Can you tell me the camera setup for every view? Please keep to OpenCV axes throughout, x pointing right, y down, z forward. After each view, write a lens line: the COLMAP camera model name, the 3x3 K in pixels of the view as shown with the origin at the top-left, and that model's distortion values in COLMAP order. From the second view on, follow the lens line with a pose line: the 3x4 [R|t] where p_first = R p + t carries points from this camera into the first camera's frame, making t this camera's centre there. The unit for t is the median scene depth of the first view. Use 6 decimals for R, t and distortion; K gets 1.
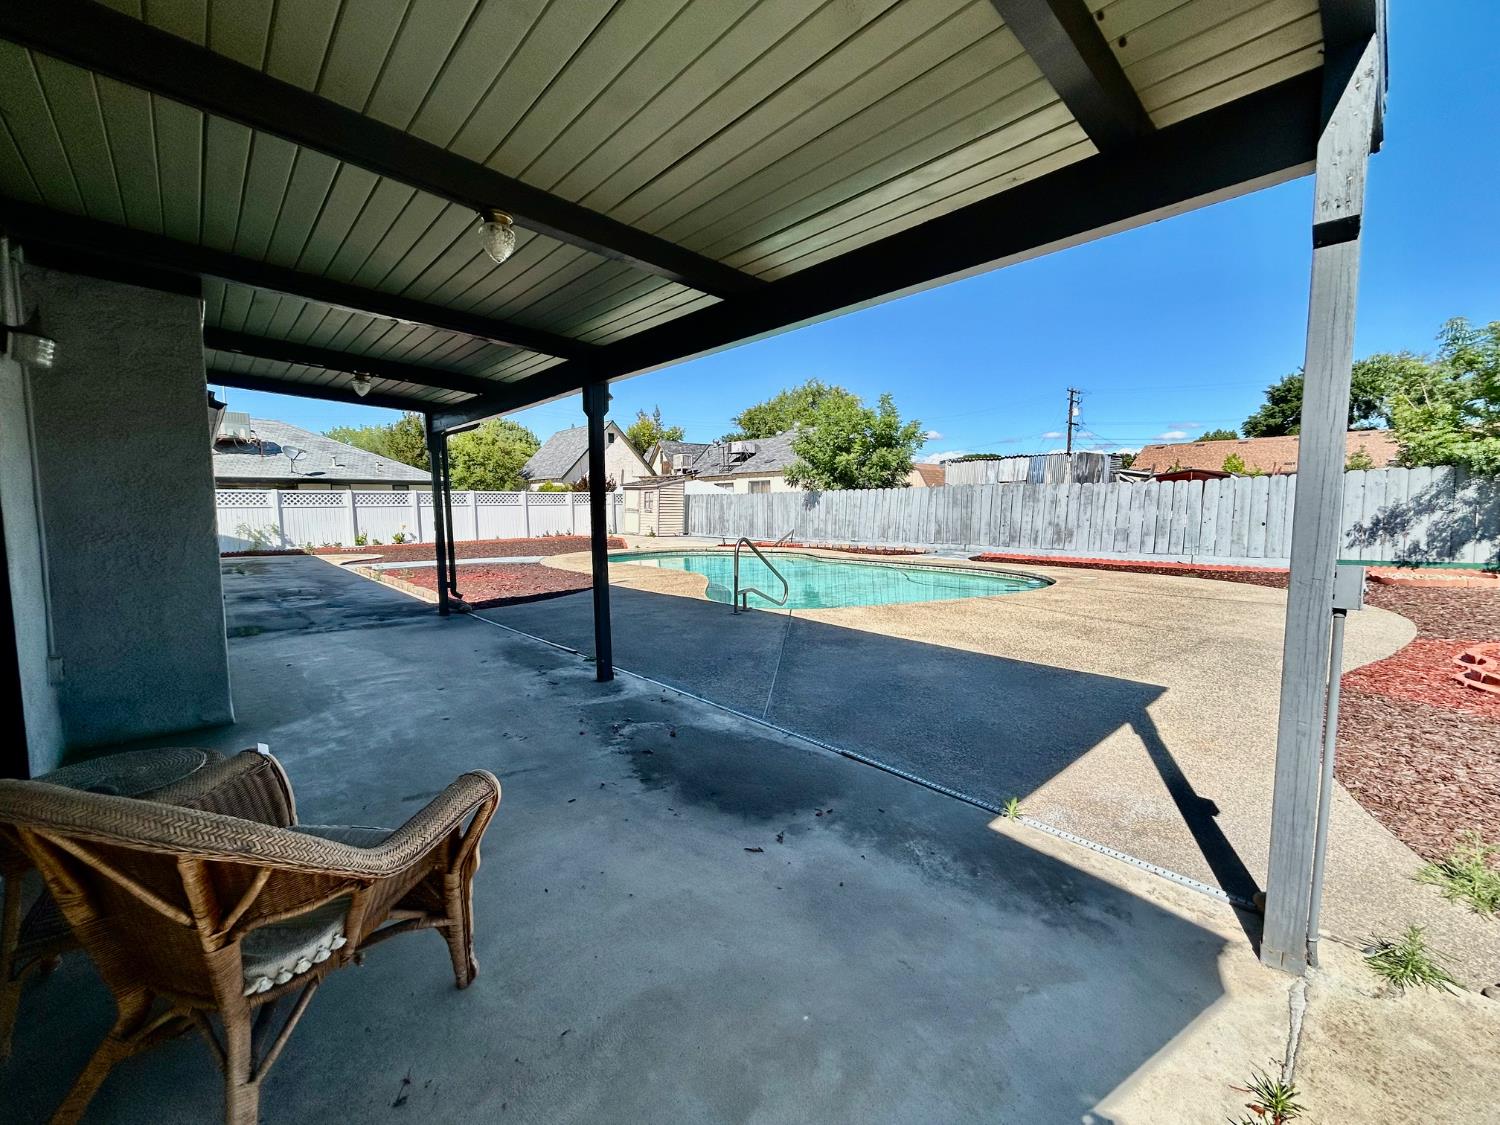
lens RADIAL K [[604.3, 0, 749.4], [0, 604.3, 560.0], [0, 0, 1]] dist [0.000785, 0.000118]
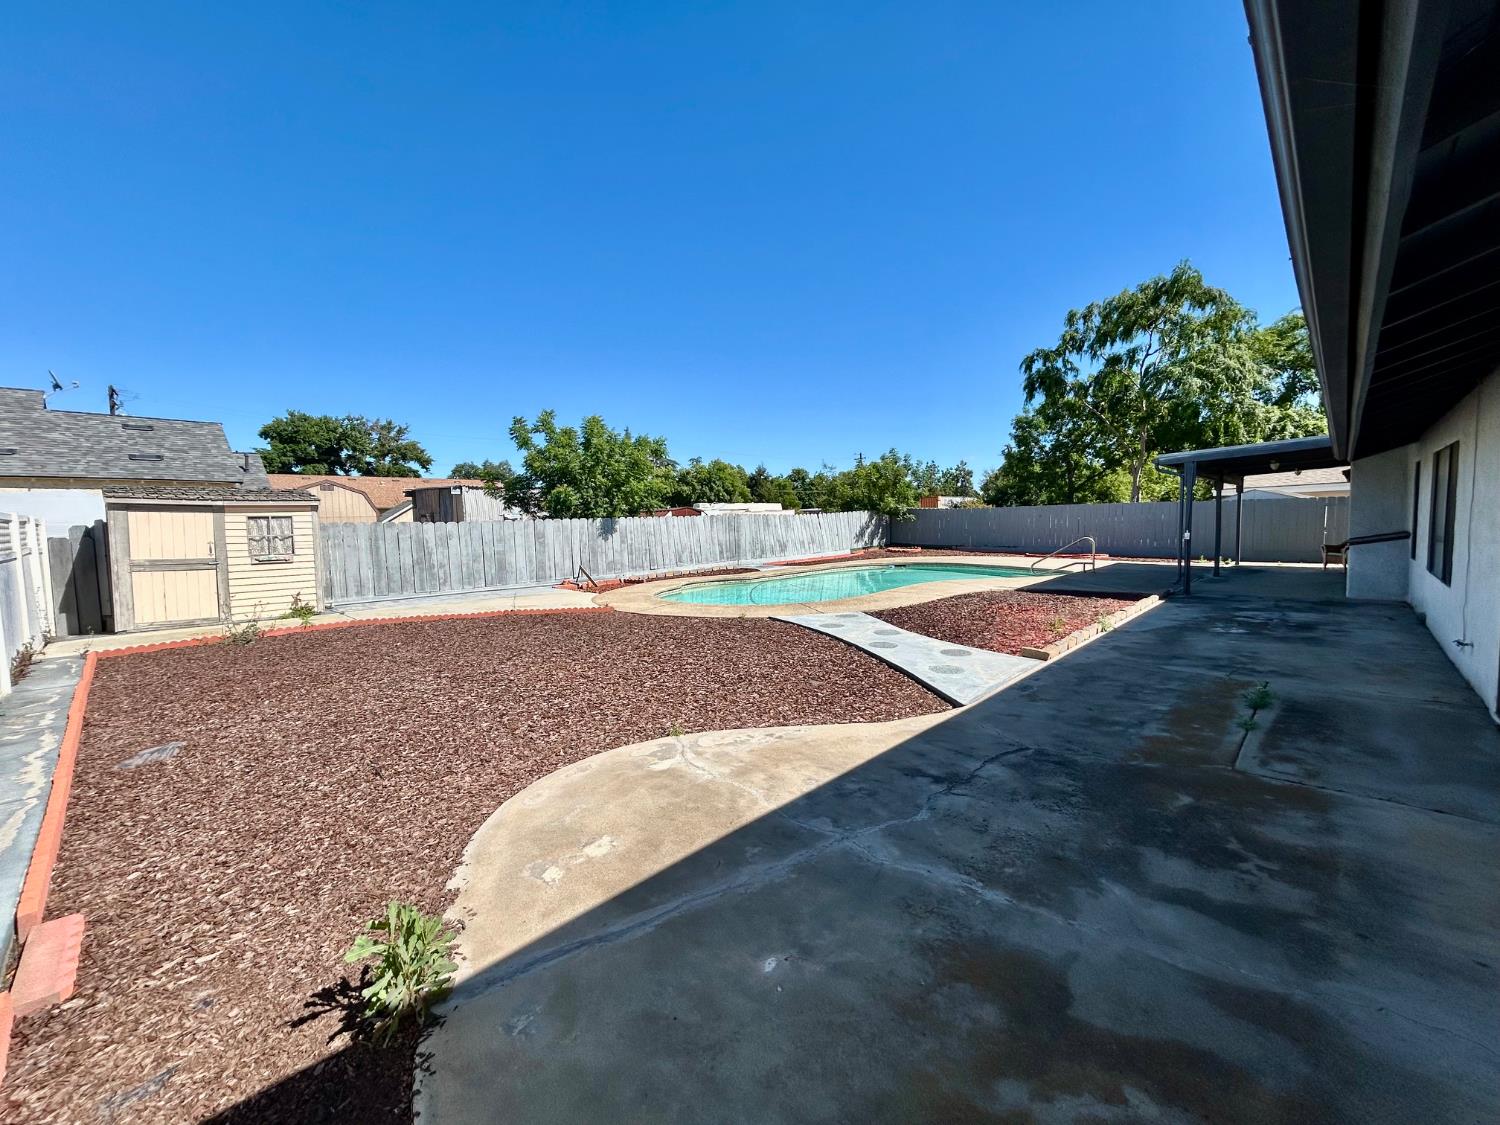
lens RADIAL K [[604.3, 0, 749.0], [0, 604.3, 566.5], [0, 0, 1]] dist [0.000785, 0.000118]
pose [[-0.055736, -0.062328, 0.996498, -0.885521], [0.121434, 0.990217, 0.068727, -0.091810], [-0.991033, 0.124839, -0.047622, 0.966408]]
